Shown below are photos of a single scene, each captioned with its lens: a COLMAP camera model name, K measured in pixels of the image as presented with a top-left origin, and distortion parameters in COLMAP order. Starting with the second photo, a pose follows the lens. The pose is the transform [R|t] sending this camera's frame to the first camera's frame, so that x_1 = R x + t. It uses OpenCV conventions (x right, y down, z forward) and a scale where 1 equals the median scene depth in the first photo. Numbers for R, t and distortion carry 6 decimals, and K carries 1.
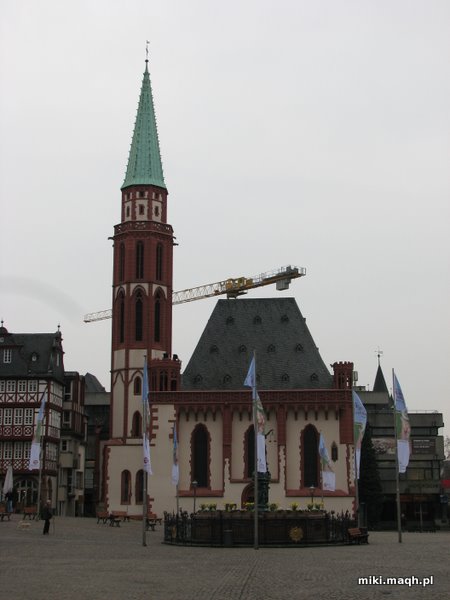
lens RADIAL K [[947.3, 0, 227.2], [0, 947.3, 300.3], [0, 0, 1]] dist [-0.012923, 0.000000]
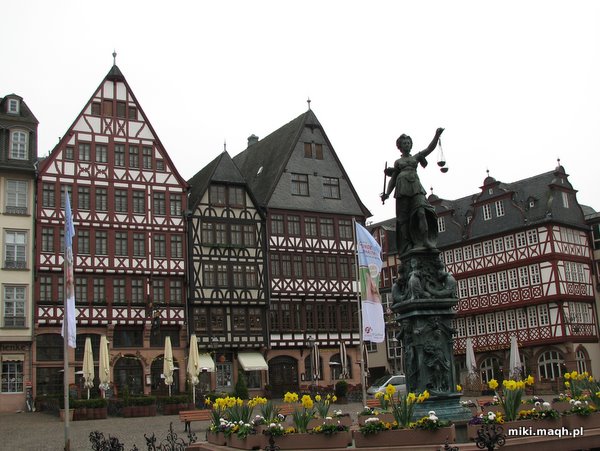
lens RADIAL K [[741.8, 0, 300.0], [0, 741.8, 227.8], [0, 0, 1]] dist [-0.129970, 0.000000]
pose [[0.694100, -0.206474, -0.689633, 0.087683], [0.212394, 0.974077, -0.077867, 0.086110], [0.687833, -0.092426, 0.719960, 0.395136]]
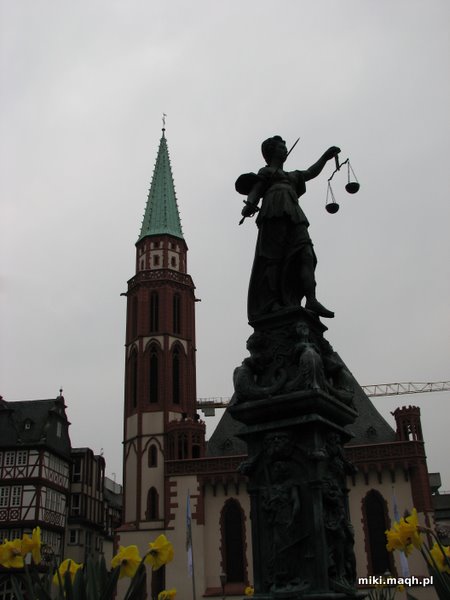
lens RADIAL K [[649.7, 0, 225.1], [0, 649.7, 304.1], [0, 0, 1]] dist [-0.111169, 0.000000]
pose [[0.994656, -0.073304, -0.072708, 0.016661], [0.054368, 0.970538, -0.234736, 0.096573], [0.087773, 0.229529, 0.969336, 0.436798]]
